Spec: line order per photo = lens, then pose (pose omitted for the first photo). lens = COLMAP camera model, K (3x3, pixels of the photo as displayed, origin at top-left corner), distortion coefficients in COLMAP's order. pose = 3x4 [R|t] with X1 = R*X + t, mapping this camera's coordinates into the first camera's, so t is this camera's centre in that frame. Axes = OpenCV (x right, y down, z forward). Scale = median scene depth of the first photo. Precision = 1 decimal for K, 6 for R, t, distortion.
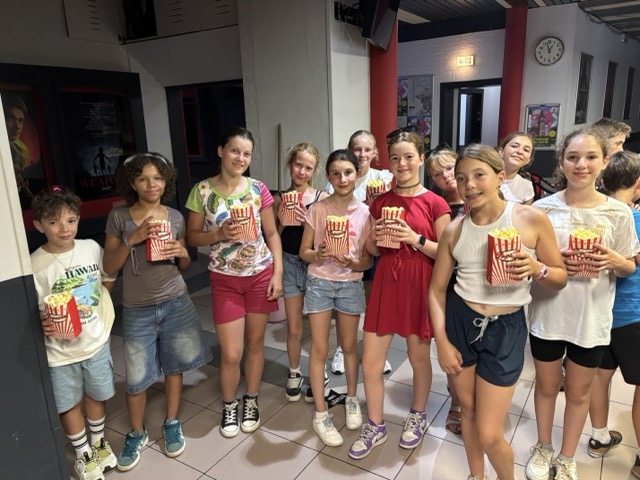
lens RADIAL K [[471.1, 0, 320.0], [0, 471.1, 240.0], [0, 0, 1]] dist [0.007885, 0.003608]
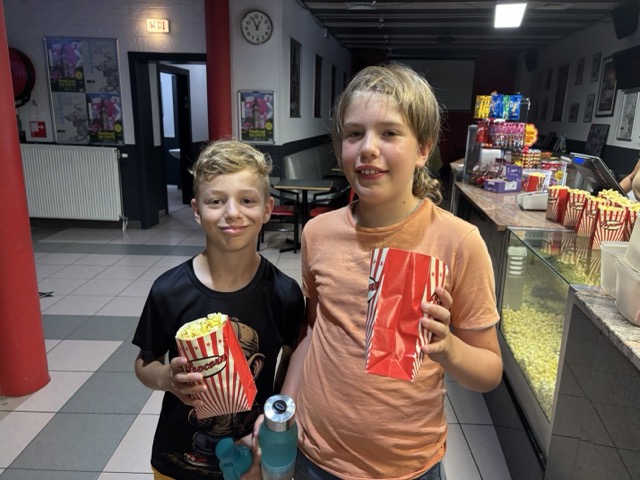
lens RADIAL K [[489.2, 0, 337.0], [0, 489.2, 241.5], [0, 0, 1]] dist [0.006329, 0.002079]
pose [[0.832190, -0.081820, 0.548420, 0.084108], [0.080882, 0.996387, 0.025921, -0.025975], [-0.548559, 0.022786, 0.835801, 0.181038]]
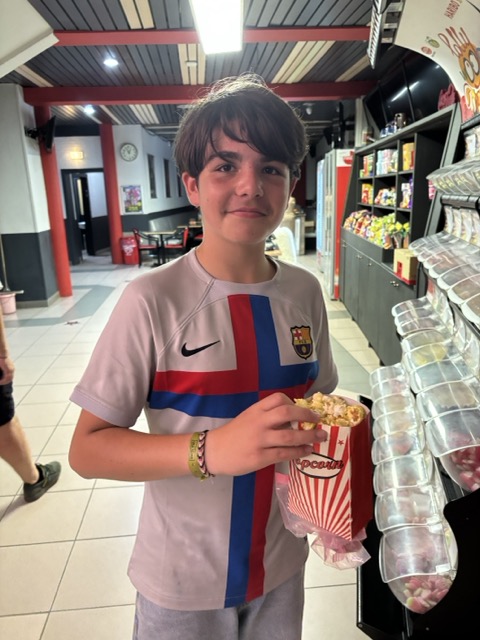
lens RADIAL K [[489.2, 0, 240.0], [0, 489.2, 320.0], [0, 0, 1]] dist [0.006329, 0.002079]
pose [[0.792571, -0.148307, 0.591469, -0.271083], [0.159000, 0.986681, 0.034342, 0.157560], [-0.588685, 0.066825, 0.805596, -0.500222]]
